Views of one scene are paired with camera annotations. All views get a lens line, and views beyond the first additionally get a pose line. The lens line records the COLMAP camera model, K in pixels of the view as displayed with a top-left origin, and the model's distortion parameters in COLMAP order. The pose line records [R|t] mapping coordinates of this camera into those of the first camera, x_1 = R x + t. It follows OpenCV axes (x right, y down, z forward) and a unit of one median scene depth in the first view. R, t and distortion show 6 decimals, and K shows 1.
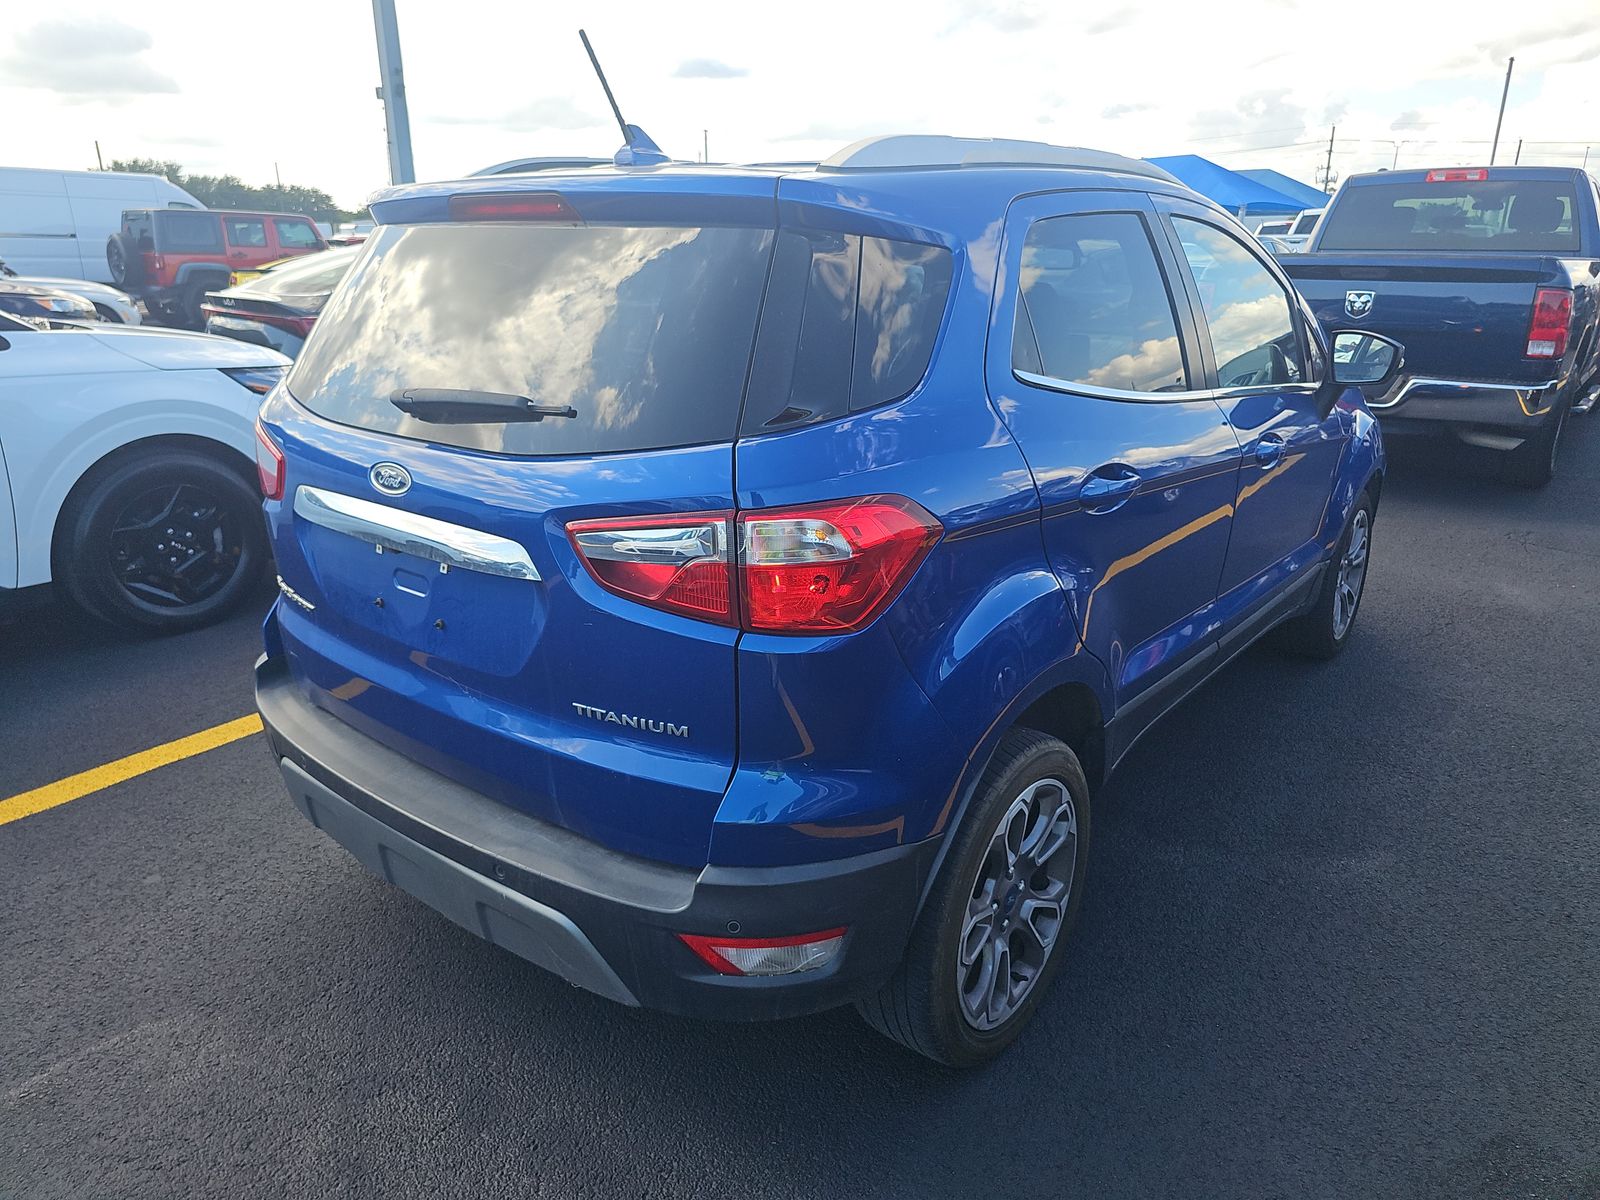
lens RADIAL K [[1123.8, 0, 794.5], [0, 1123.8, 592.7], [0, 0, 1]] dist [0.010260, -0.002567]
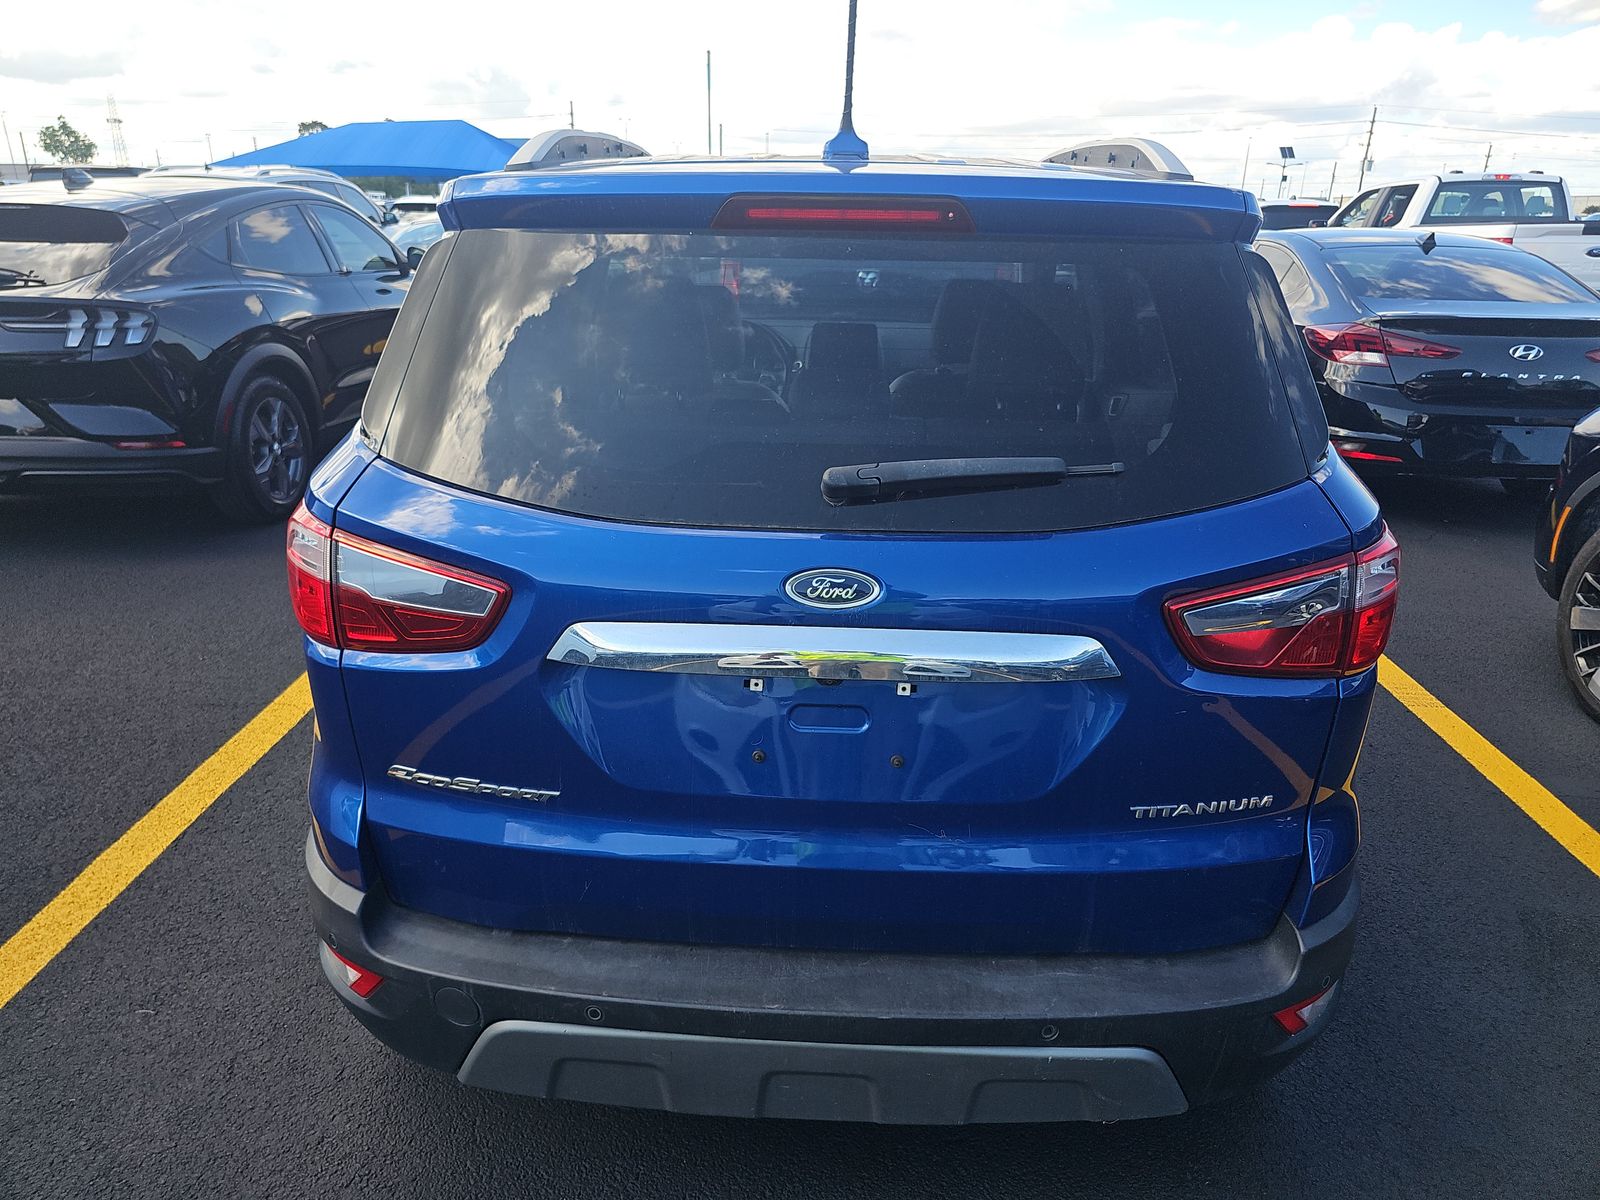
lens RADIAL K [[1123.8, 0, 794.5], [0, 1123.8, 592.7], [0, 0, 1]] dist [0.010260, -0.002567]
pose [[0.805256, -0.179115, 0.565227, -0.698844], [0.162516, 0.983448, 0.080115, -0.141691], [-0.570221, 0.027345, 0.821036, 0.351346]]
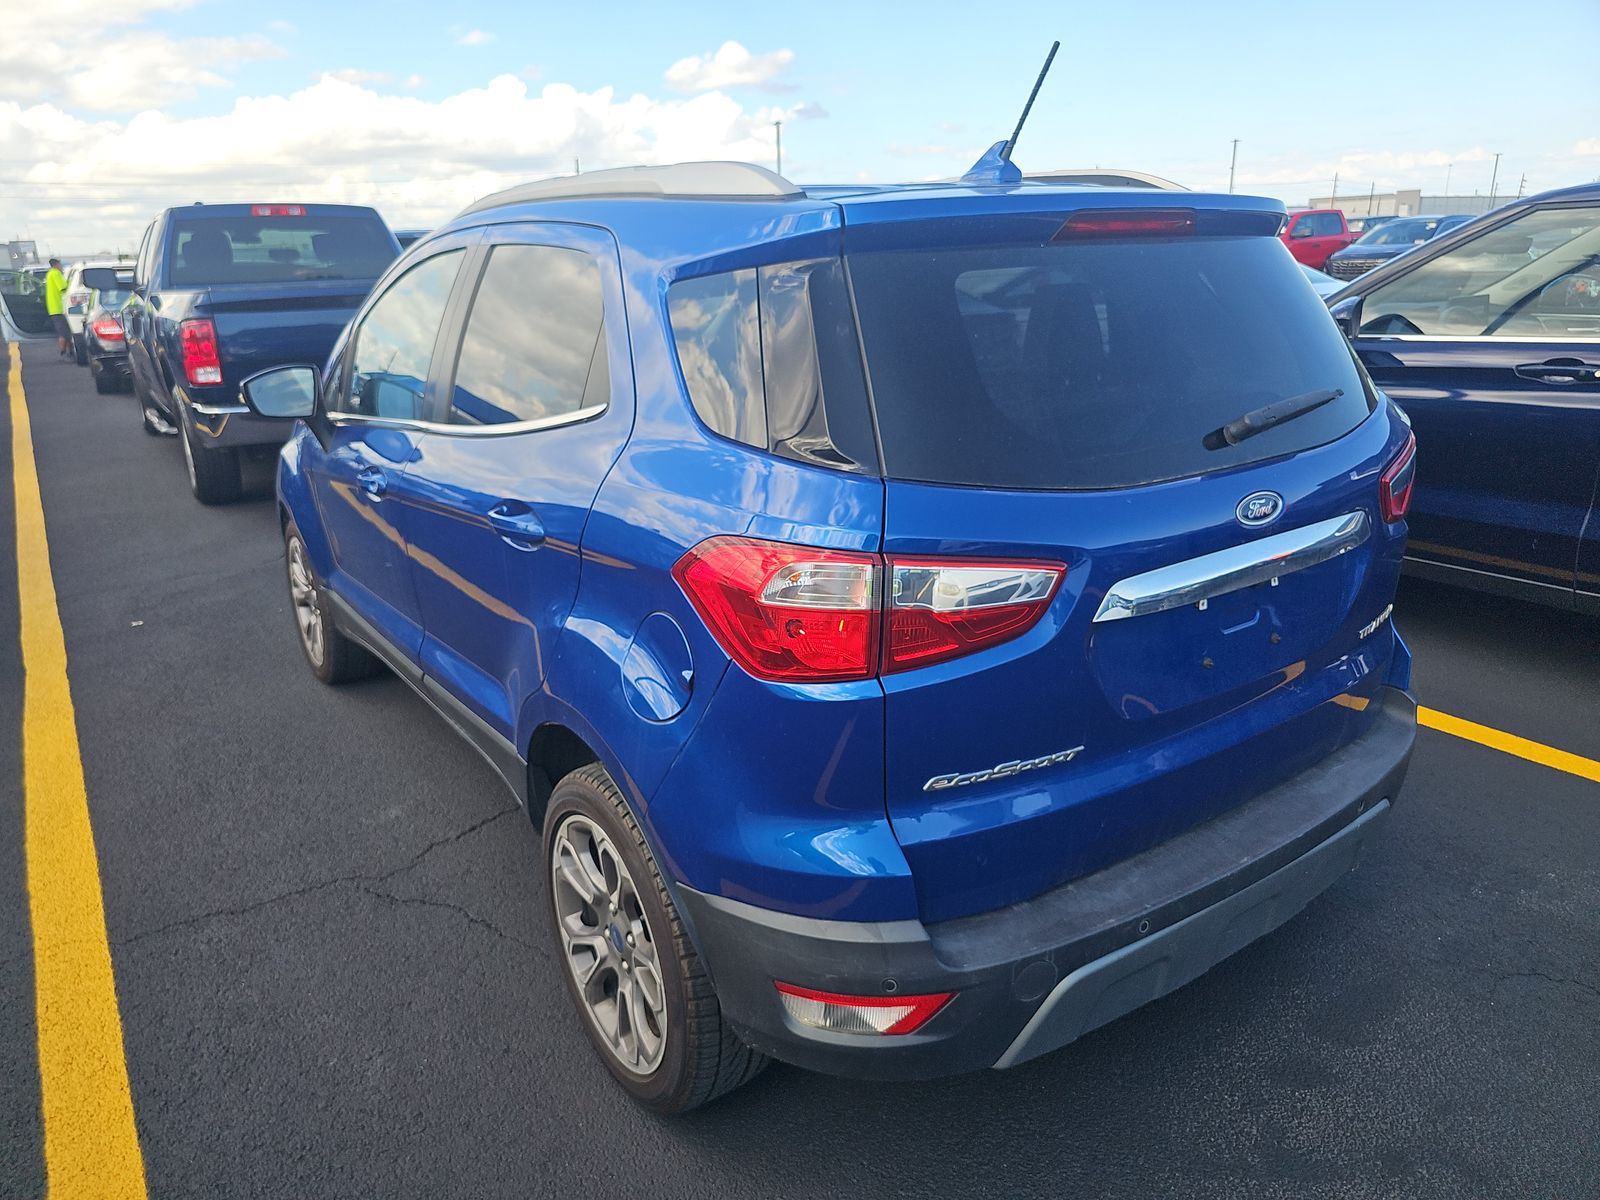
lens RADIAL K [[1111.3, 0, 800.0], [0, 1111.3, 600.0], [0, 0, 1]] dist [0.005537, 0.000739]
pose [[0.274615, -0.297246, 0.914457, -1.179657], [0.317544, 0.925699, 0.205541, -0.303454], [-0.907608, 0.233935, 0.348599, 0.918354]]
